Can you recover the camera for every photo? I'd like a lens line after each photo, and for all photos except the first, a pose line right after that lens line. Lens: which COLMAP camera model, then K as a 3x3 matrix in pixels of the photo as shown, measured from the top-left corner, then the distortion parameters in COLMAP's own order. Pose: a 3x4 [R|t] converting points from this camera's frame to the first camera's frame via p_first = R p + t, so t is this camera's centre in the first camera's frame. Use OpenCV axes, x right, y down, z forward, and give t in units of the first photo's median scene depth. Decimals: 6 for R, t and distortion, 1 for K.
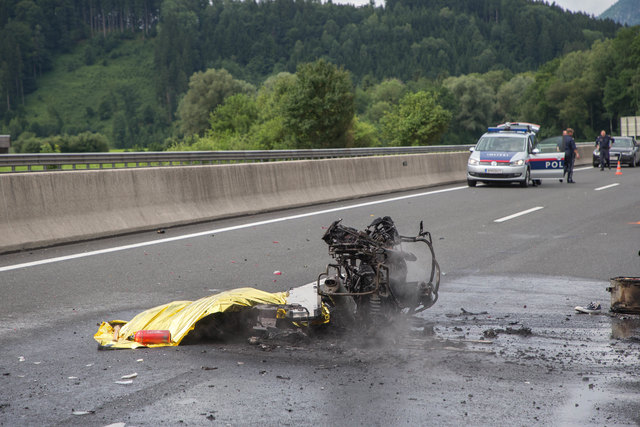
lens RADIAL K [[751.9, 0, 320.0], [0, 751.9, 213.5], [0, 0, 1]] dist [0.123200, -0.010568]
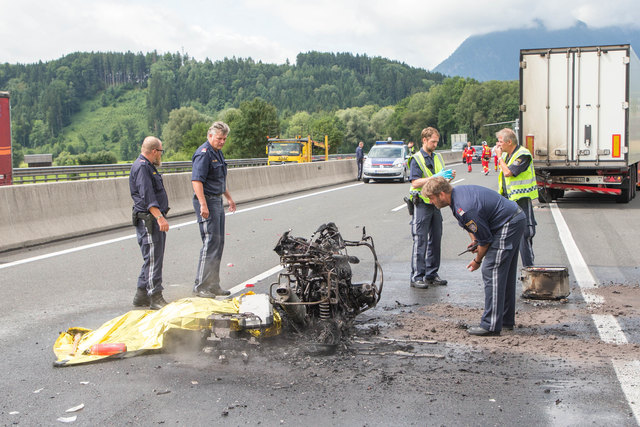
lens RADIAL K [[926.9, 0, 320.0], [0, 926.9, 213.5], [0, 0, 1]] dist [0.014092, -0.005932]
pose [[0.998820, -0.023276, 0.042621, 0.043970], [0.024659, 0.999177, -0.032197, 0.085853], [-0.041837, 0.033210, 0.998572, -0.830162]]
